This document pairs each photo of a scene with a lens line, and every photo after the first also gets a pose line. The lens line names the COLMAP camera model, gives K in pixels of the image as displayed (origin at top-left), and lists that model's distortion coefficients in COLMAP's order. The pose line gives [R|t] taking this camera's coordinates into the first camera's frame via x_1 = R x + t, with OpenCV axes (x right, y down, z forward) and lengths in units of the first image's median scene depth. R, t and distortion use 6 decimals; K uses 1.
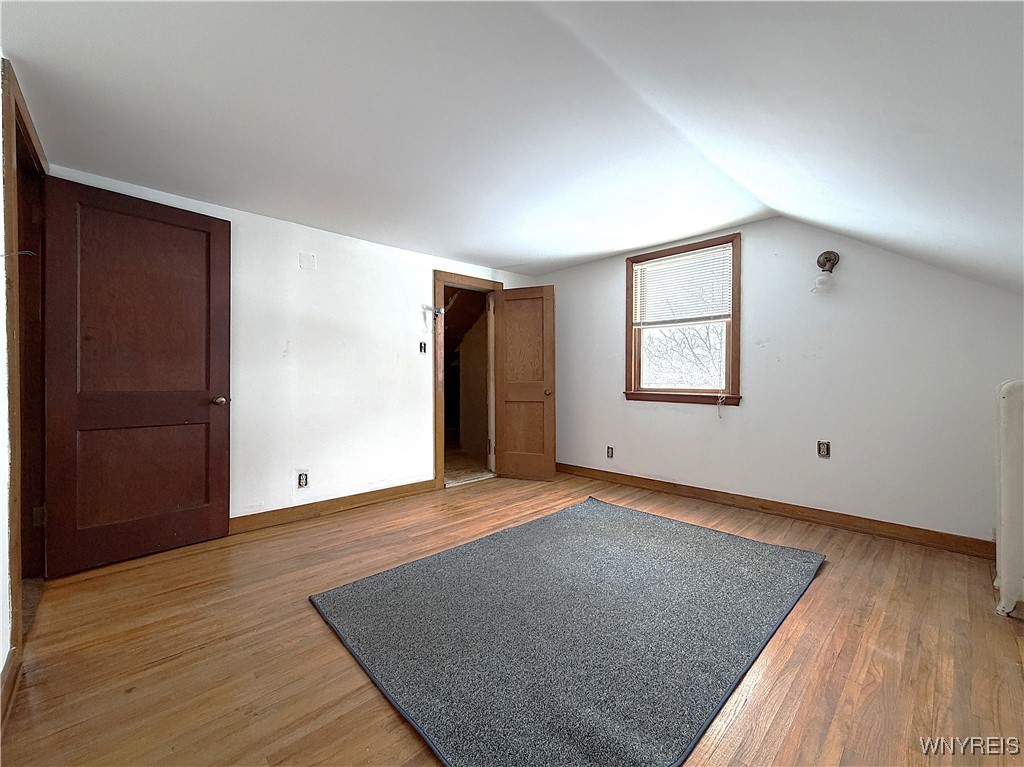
lens RADIAL K [[408.7, 0, 507.3], [0, 408.7, 381.0], [0, 0, 1]] dist [-0.000121, 0.000593]
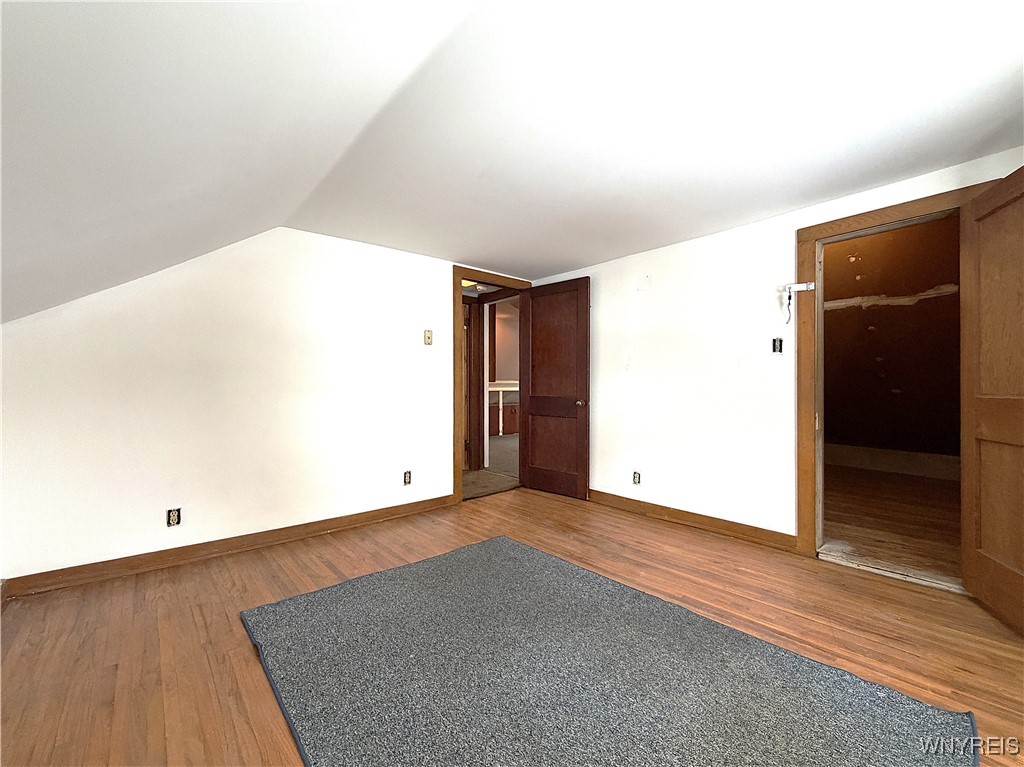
lens RADIAL K [[408.7, 0, 507.5], [0, 408.7, 384.5], [0, 0, 1]] dist [-0.000121, 0.000593]
pose [[-0.013175, -0.008557, -0.999877, 0.669633], [-0.008048, 0.999932, -0.008451, -0.004464], [0.999881, 0.007936, -0.013243, 0.687415]]
